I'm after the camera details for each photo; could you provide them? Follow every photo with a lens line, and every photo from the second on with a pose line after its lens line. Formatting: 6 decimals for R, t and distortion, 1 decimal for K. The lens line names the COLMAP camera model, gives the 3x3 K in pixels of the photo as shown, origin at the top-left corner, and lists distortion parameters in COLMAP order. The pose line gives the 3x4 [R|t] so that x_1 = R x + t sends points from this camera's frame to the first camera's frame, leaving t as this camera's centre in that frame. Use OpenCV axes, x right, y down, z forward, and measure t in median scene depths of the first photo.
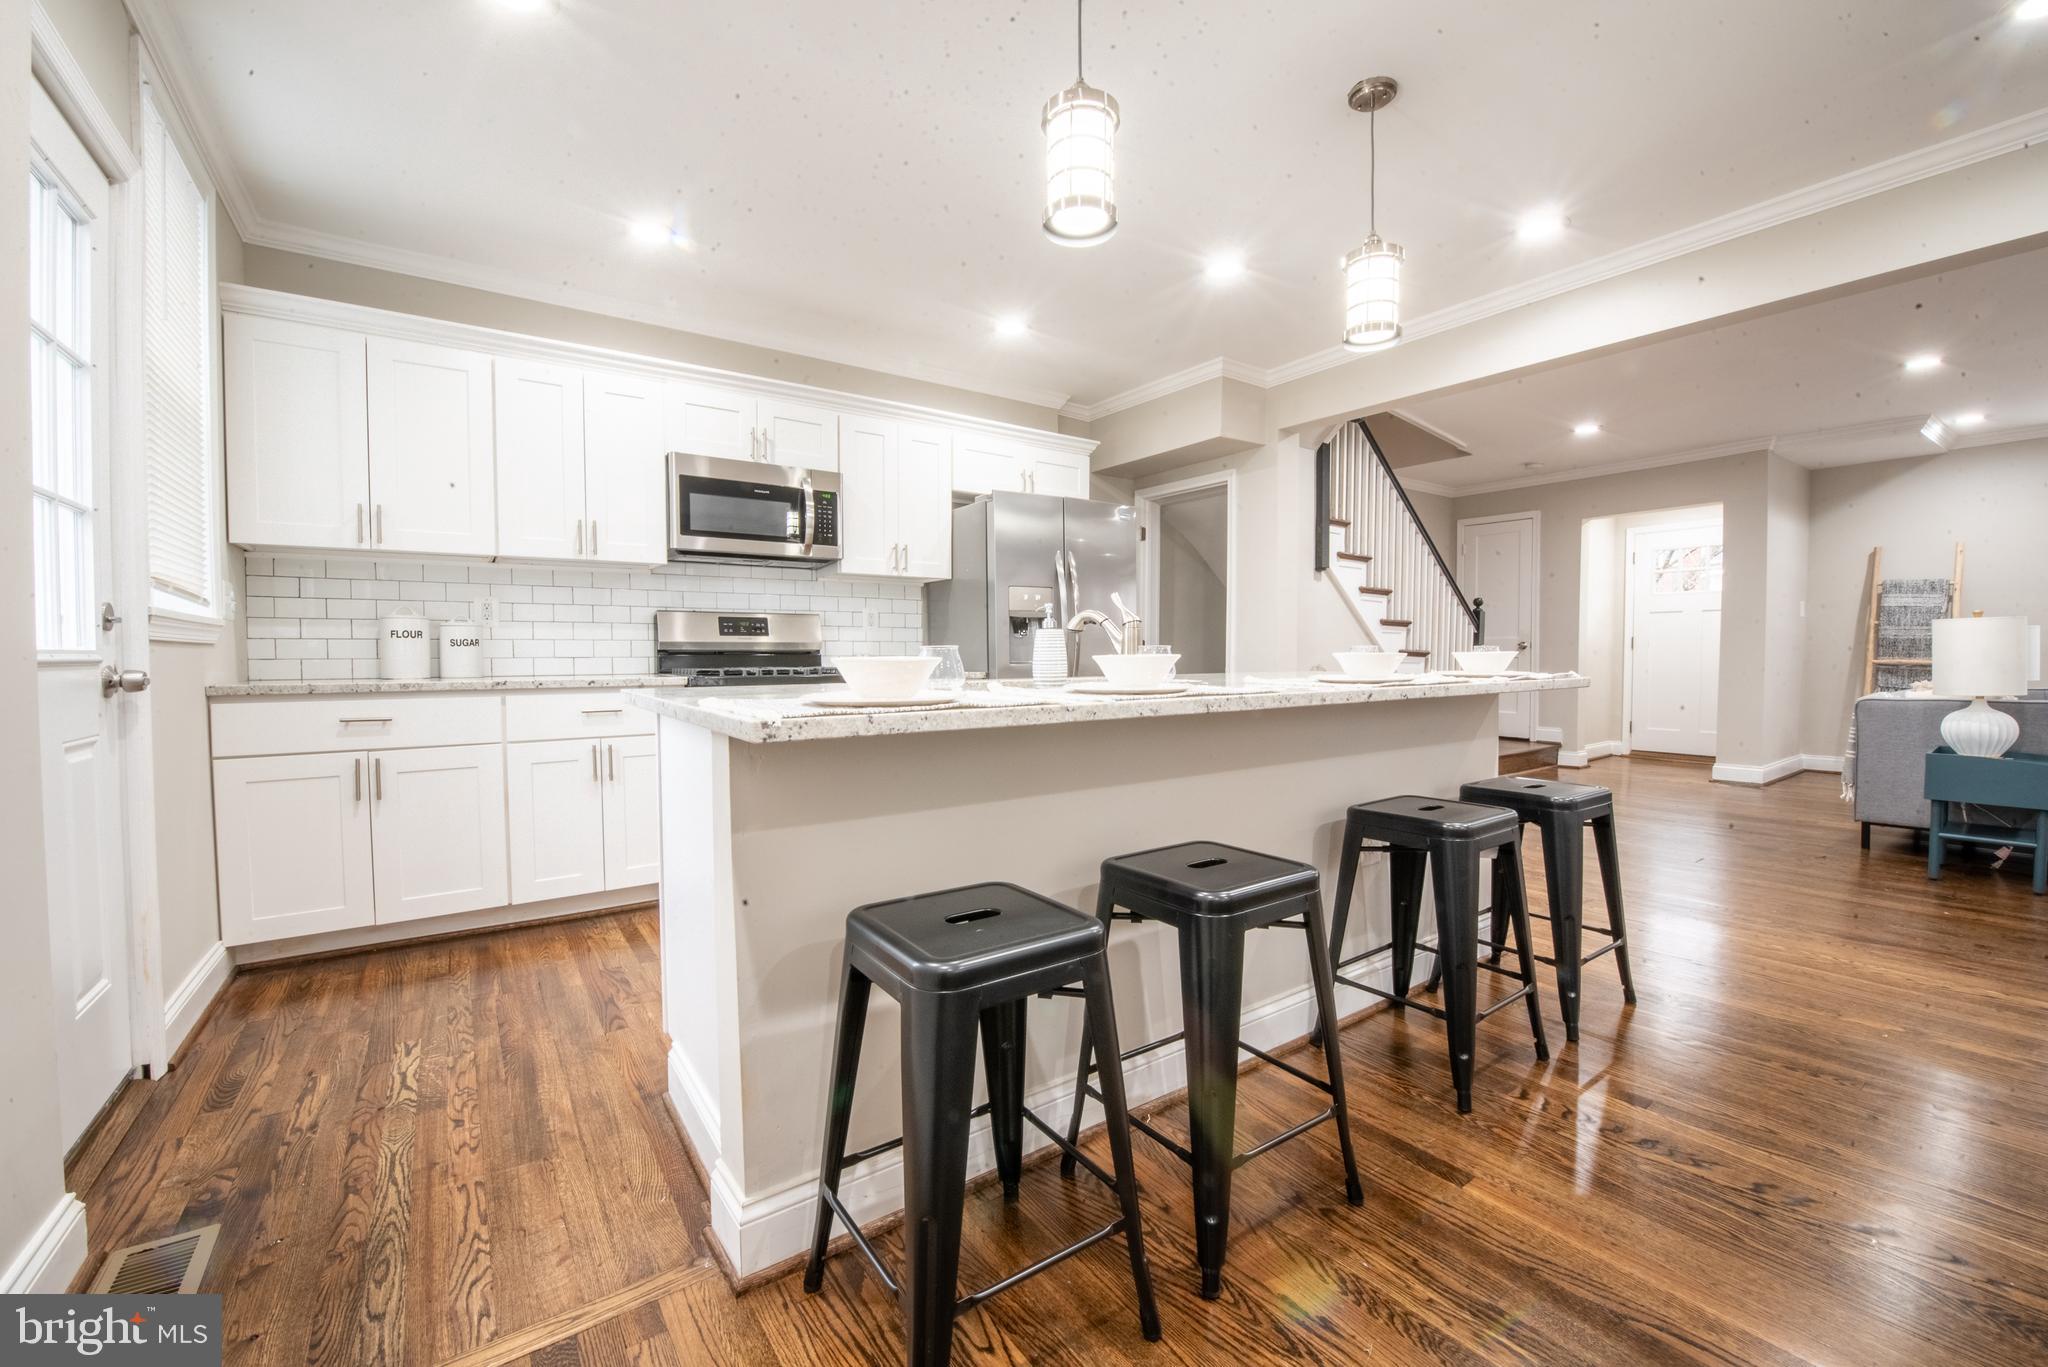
lens RADIAL K [[860.0, 0, 1101.3], [0, 860.0, 661.7], [0, 0, 1]] dist [0.013704, -0.005299]
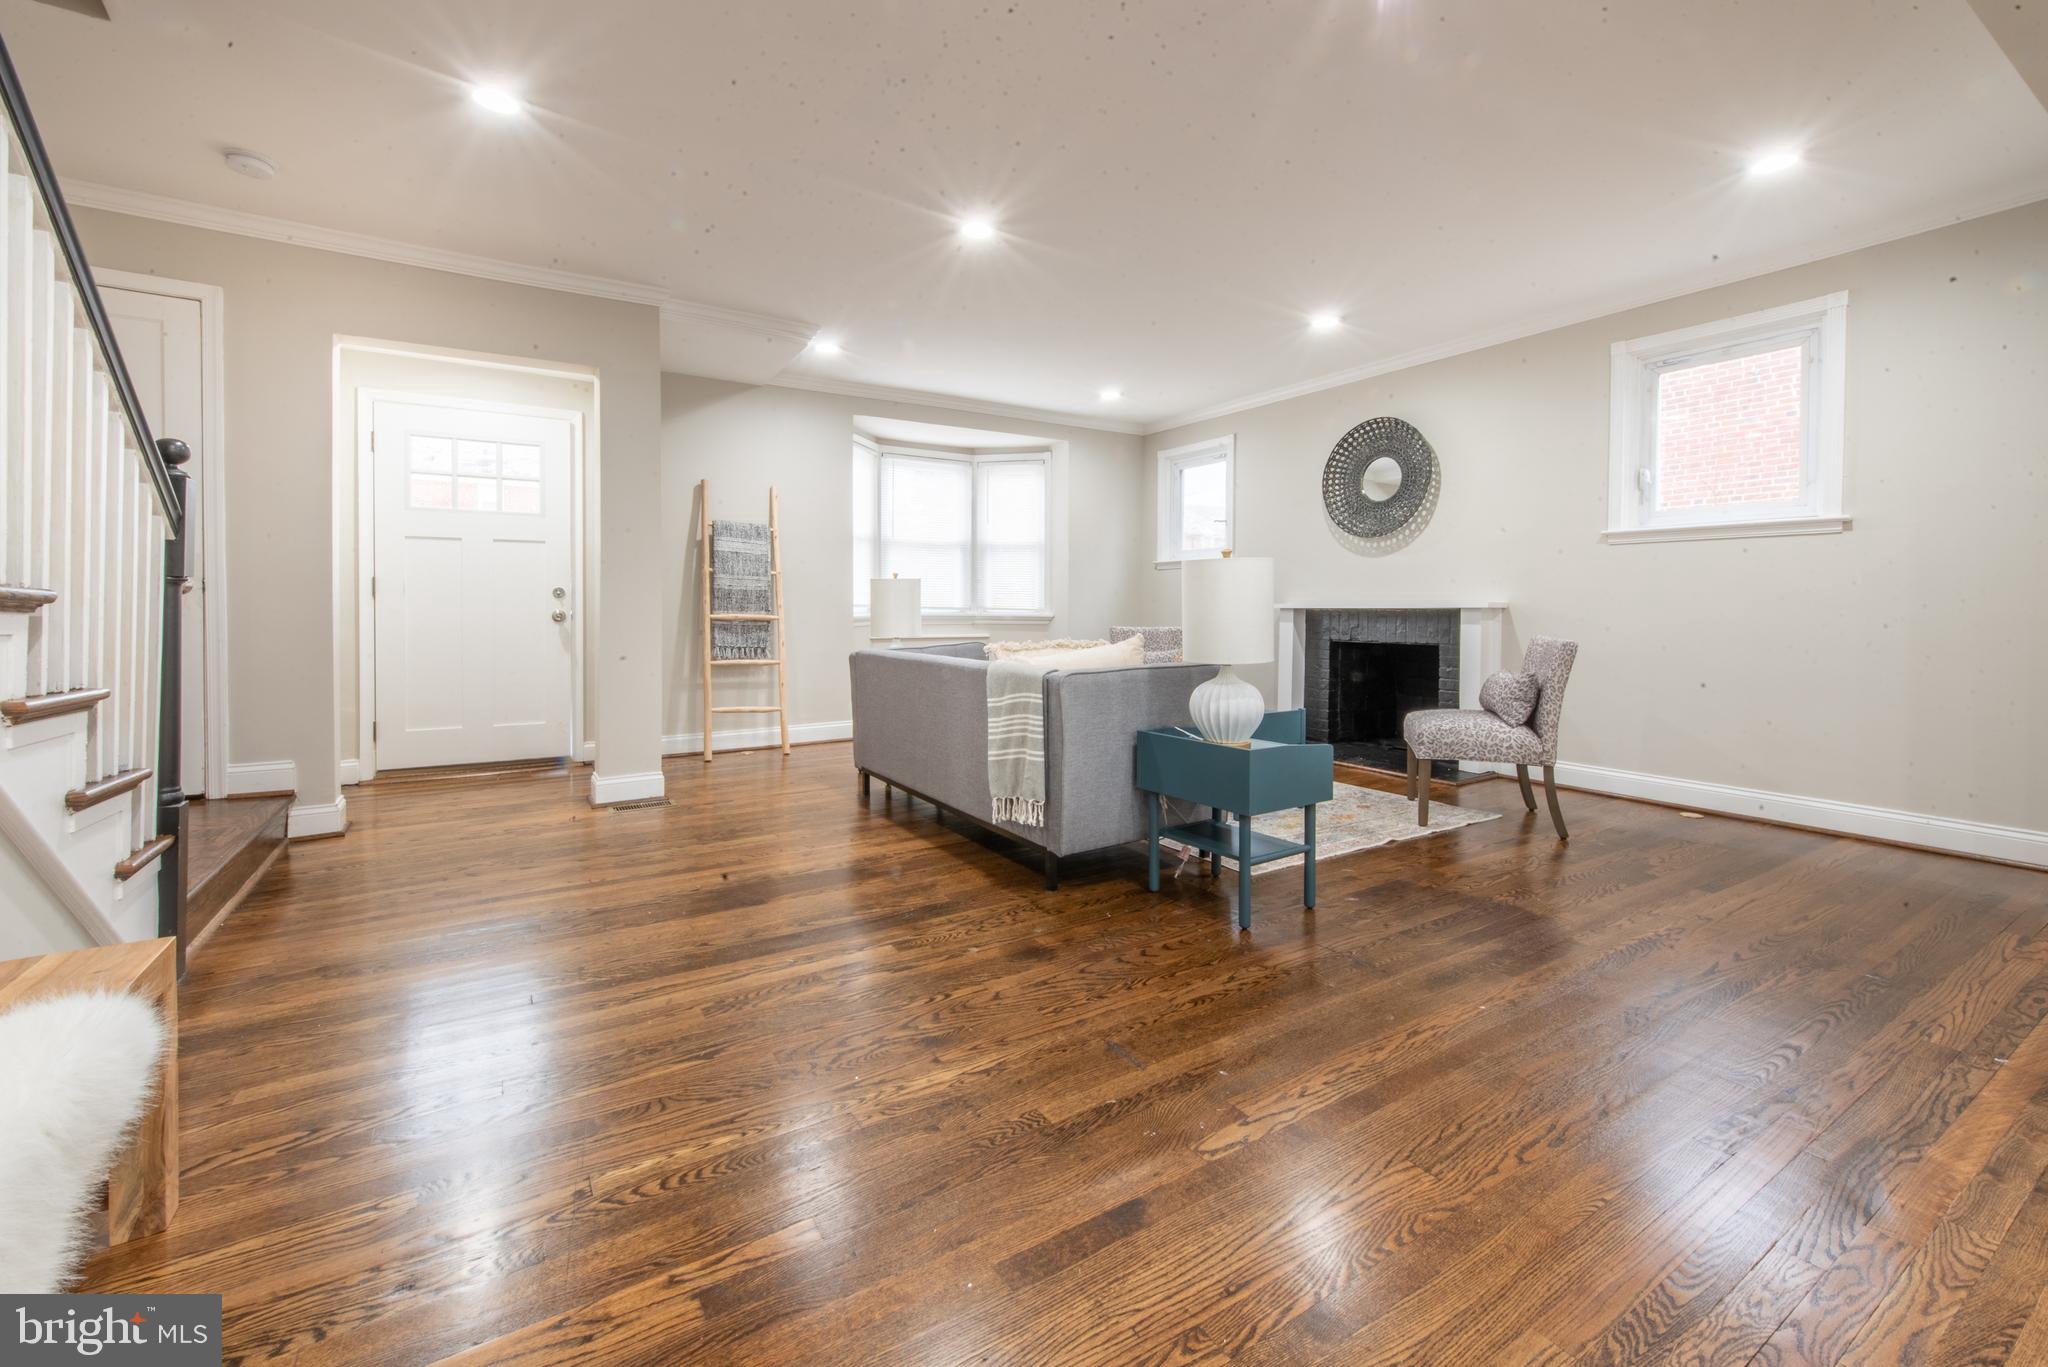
lens RADIAL K [[818.4, 0, 1015.2], [0, 818.4, 619.3], [0, 0, 1]] dist [-0.012475, -0.003163]
pose [[0.123080, -0.007459, 0.992369, 0.198729], [0.004374, 0.999966, 0.006974, -0.002107], [-0.992387, 0.003482, 0.123108, 0.808289]]
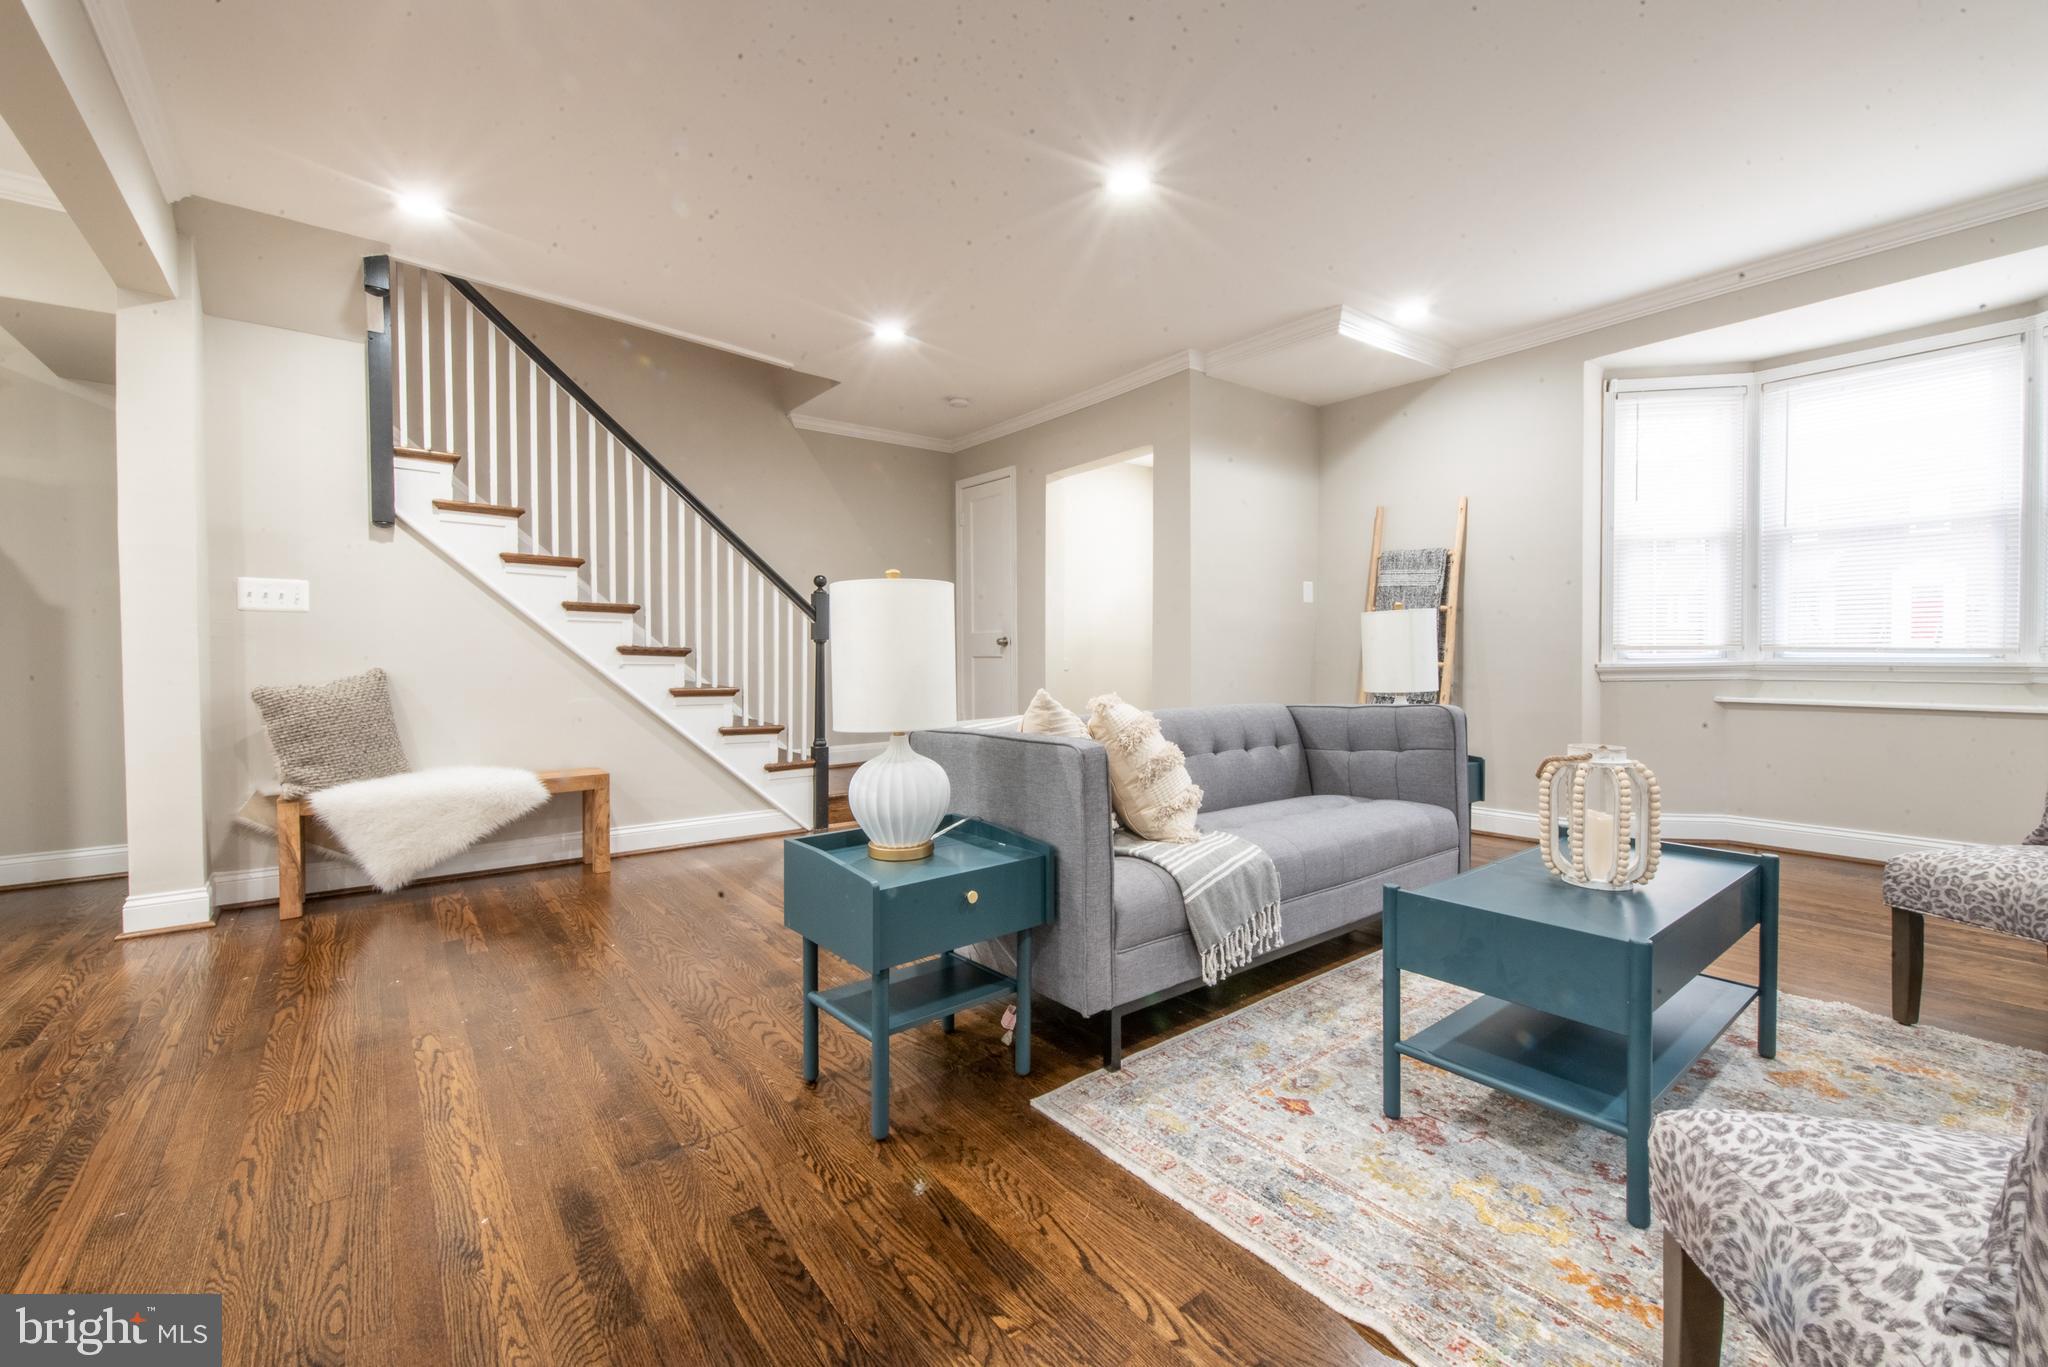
lens RADIAL K [[860.0, 0, 1005.2], [0, 860.0, 666.6], [0, 0, 1]] dist [0.013704, -0.005299]
pose [[0.999565, 0.002085, -0.029405, 0.795849], [-0.001778, 0.999944, 0.010476, -0.004300], [0.029425, -0.010419, 0.999513, 0.340928]]
